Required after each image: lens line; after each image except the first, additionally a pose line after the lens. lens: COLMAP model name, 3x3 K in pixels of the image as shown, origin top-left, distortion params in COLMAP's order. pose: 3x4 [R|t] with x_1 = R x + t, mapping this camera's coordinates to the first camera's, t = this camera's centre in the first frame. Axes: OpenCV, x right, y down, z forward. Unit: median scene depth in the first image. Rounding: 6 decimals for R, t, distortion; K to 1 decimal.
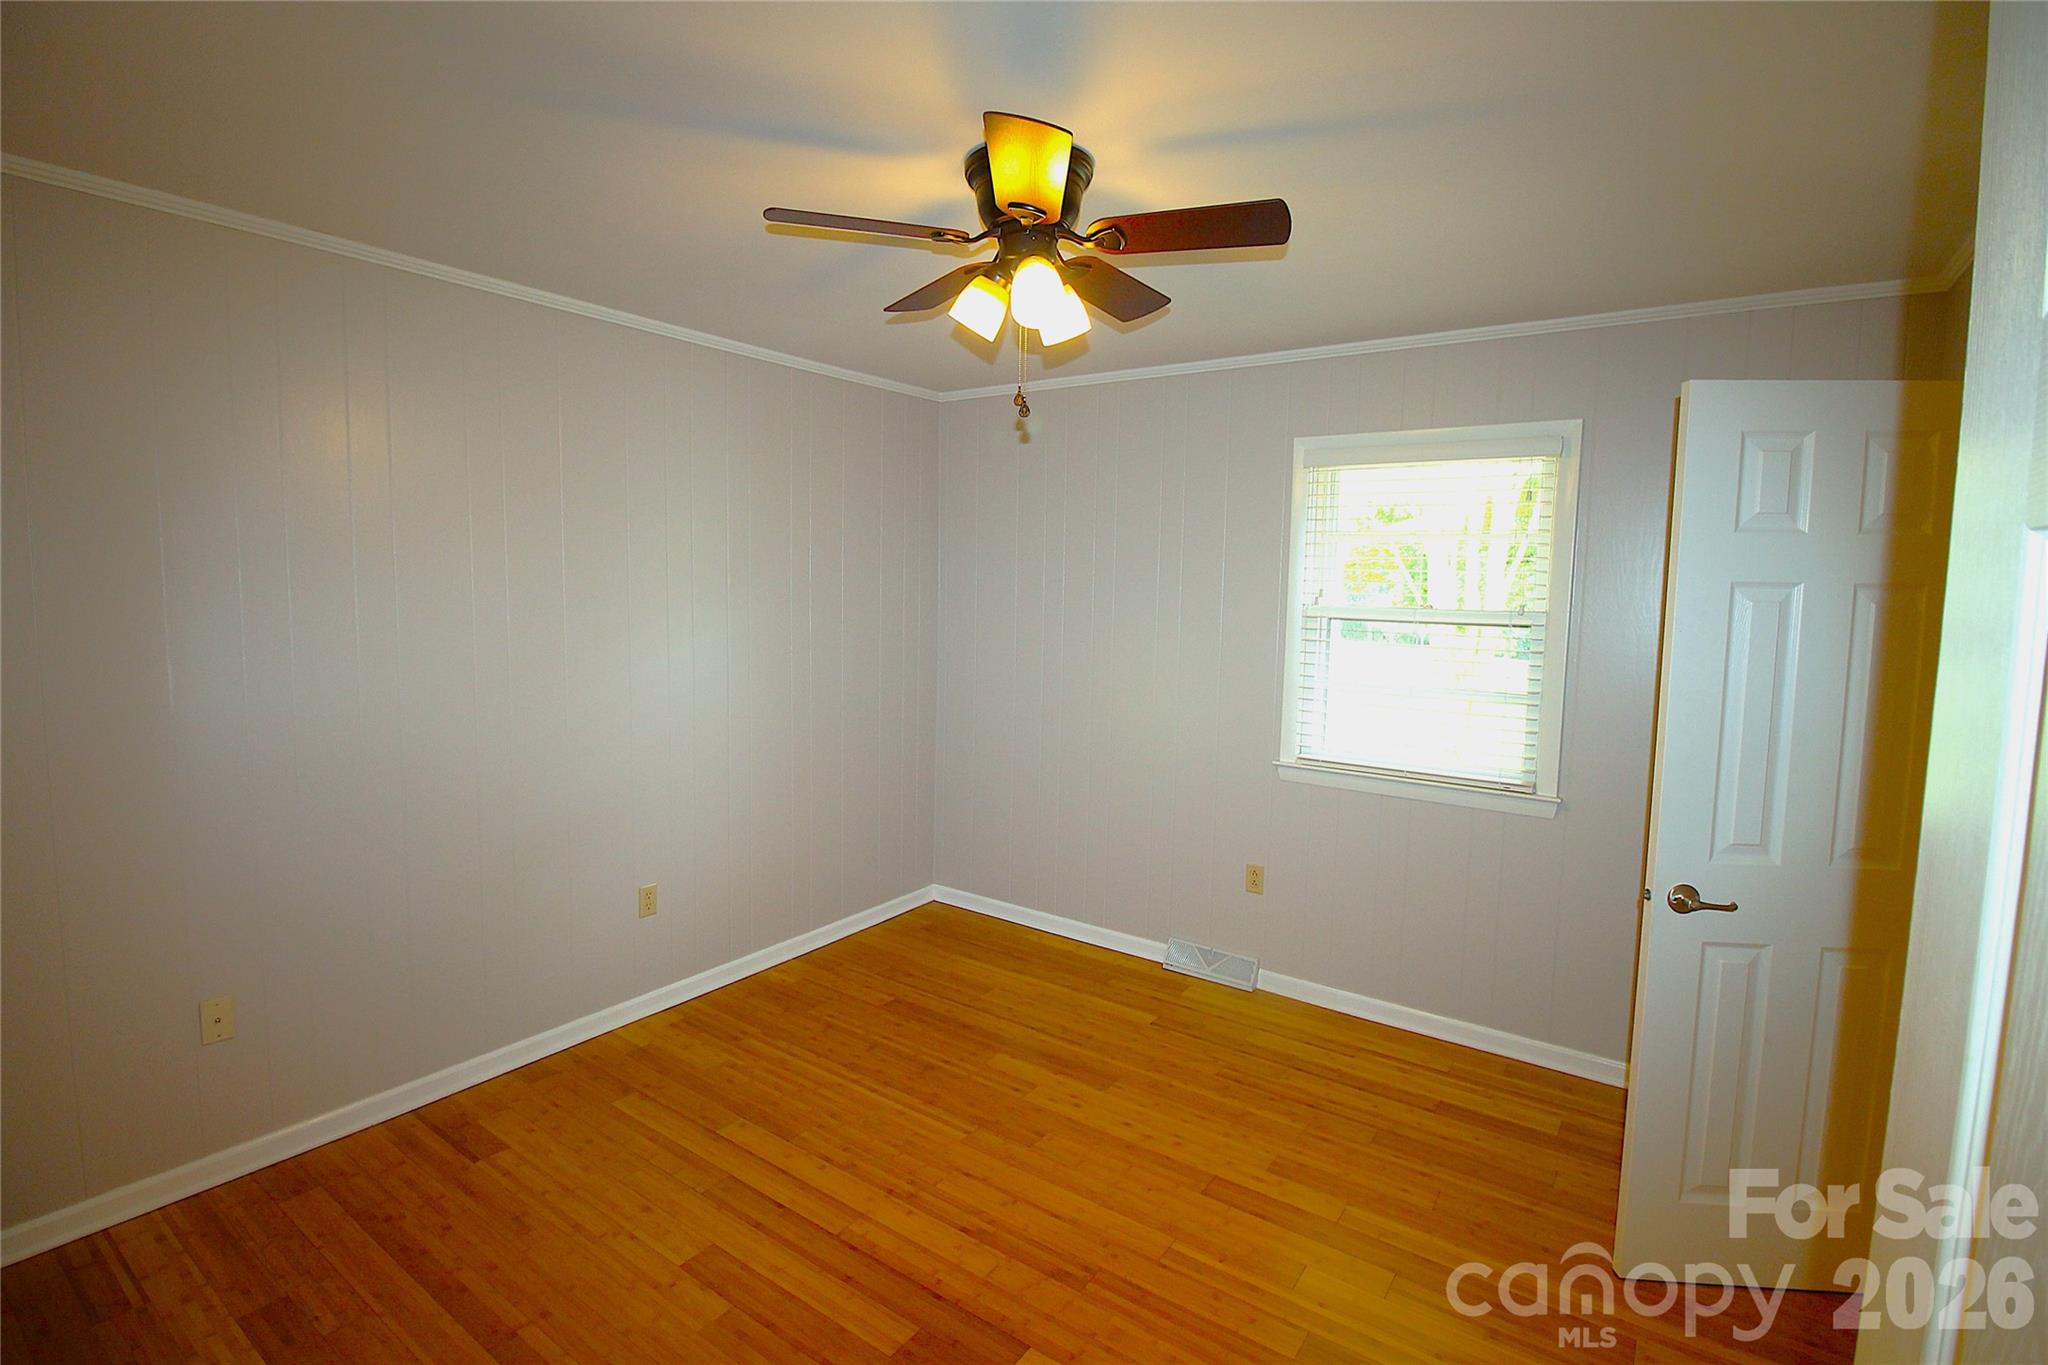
lens RADIAL K [[961.7, 0, 1026.2], [0, 961.7, 666.5], [0, 0, 1]] dist [-0.004471, -0.008521]
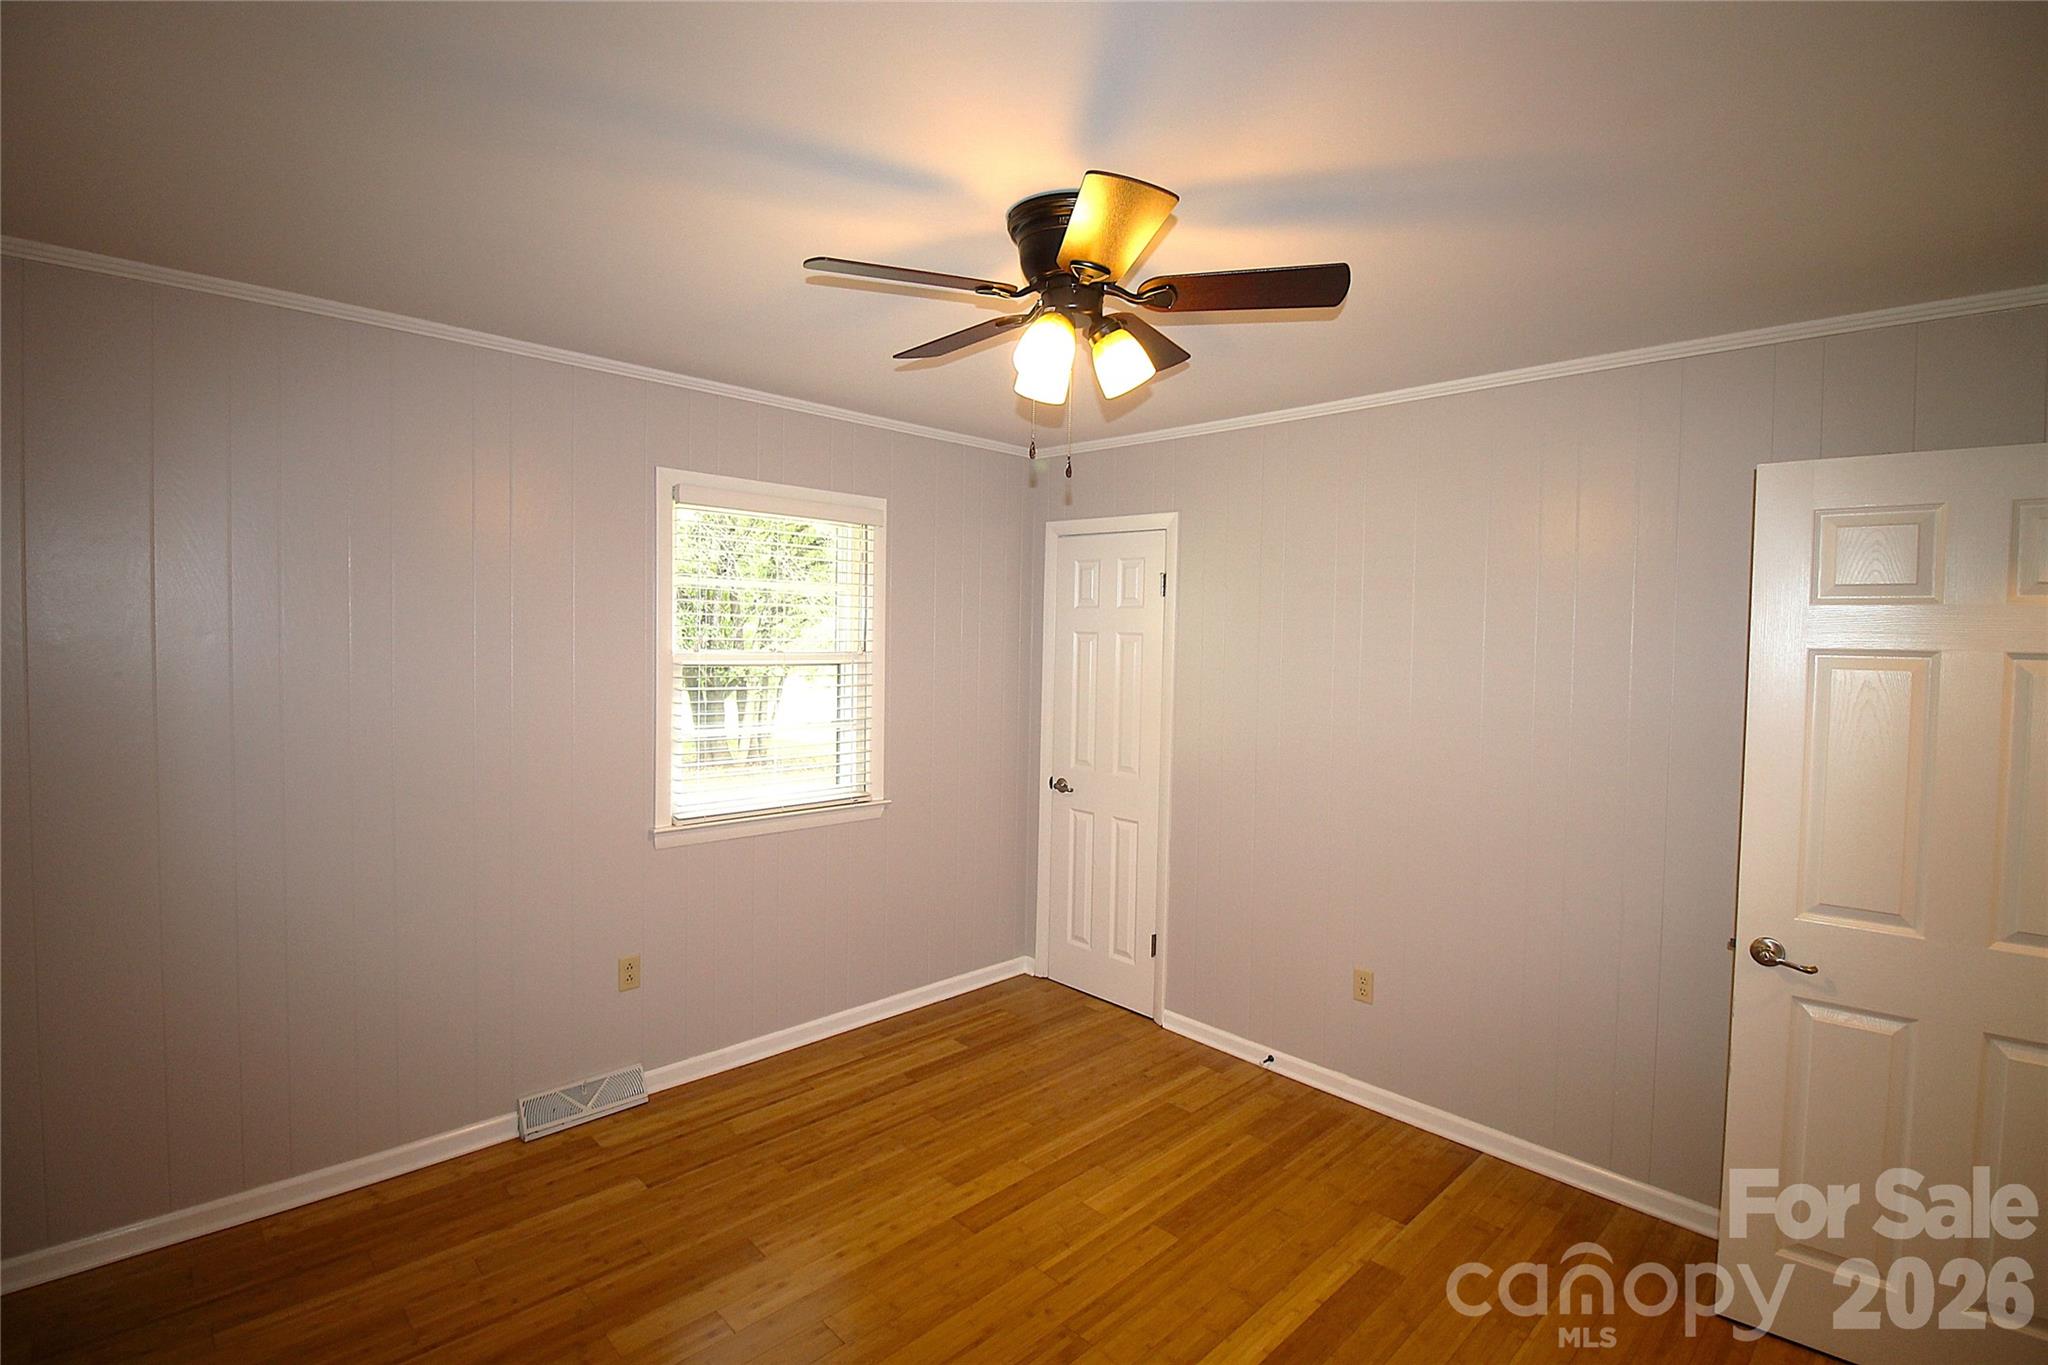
lens RADIAL K [[961.7, 0, 1026.2], [0, 961.7, 666.5], [0, 0, 1]] dist [-0.004471, -0.008521]
pose [[0.180460, -0.056920, 0.981934, -0.646906], [0.066300, 0.996757, 0.045595, -0.083044], [-0.981345, 0.056874, 0.183648, 0.595426]]
